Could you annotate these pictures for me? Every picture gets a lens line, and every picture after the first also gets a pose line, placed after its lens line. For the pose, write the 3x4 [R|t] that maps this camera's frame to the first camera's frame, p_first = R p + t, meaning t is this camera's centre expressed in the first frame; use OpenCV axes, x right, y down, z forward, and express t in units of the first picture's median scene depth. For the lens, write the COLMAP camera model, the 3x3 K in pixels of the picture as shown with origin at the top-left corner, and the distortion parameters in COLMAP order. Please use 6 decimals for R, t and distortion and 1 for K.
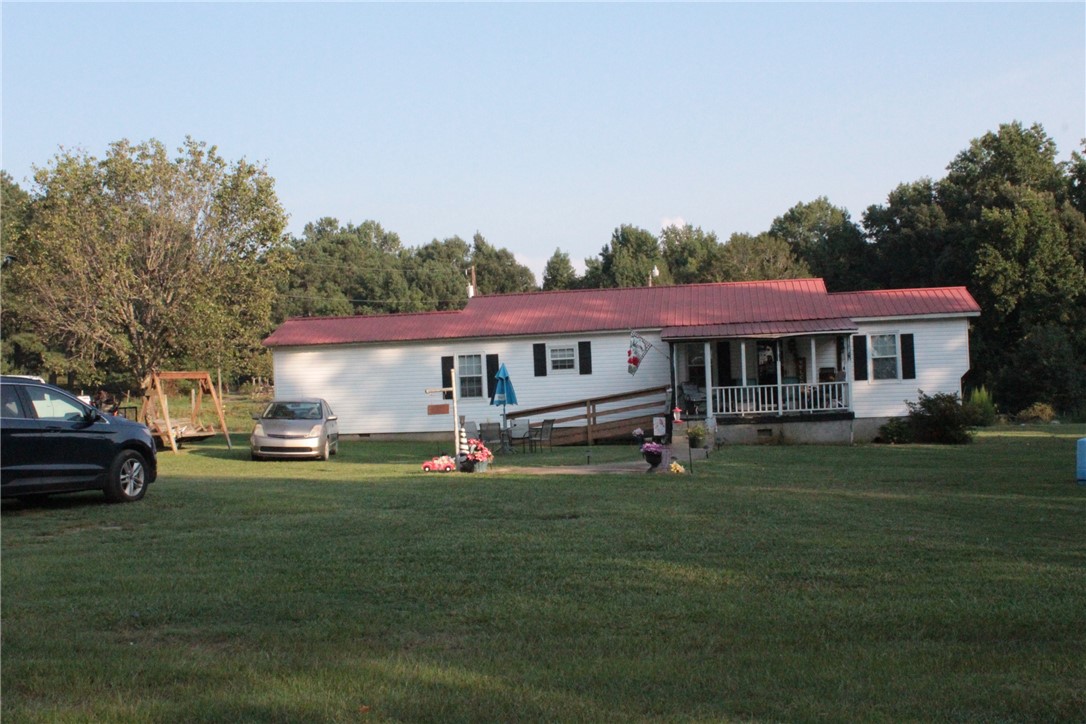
lens RADIAL K [[1278.0, 0, 537.9], [0, 1278.0, 364.4], [0, 0, 1]] dist [-0.108184, 0.175426]
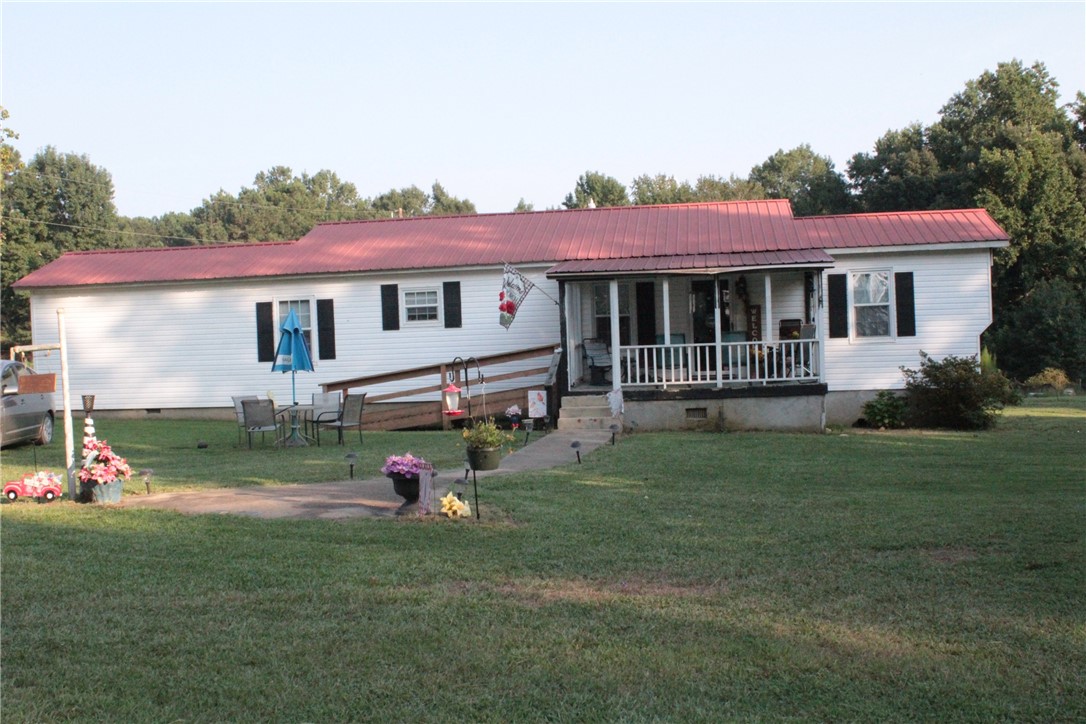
lens RADIAL K [[1278.0, 0, 537.9], [0, 1278.0, 364.4], [0, 0, 1]] dist [-0.108184, 0.175426]
pose [[0.999920, 0.004104, 0.011954, 0.074305], [-0.004469, 0.999519, 0.030680, 0.006018], [-0.011822, -0.030731, 0.999458, 0.278141]]
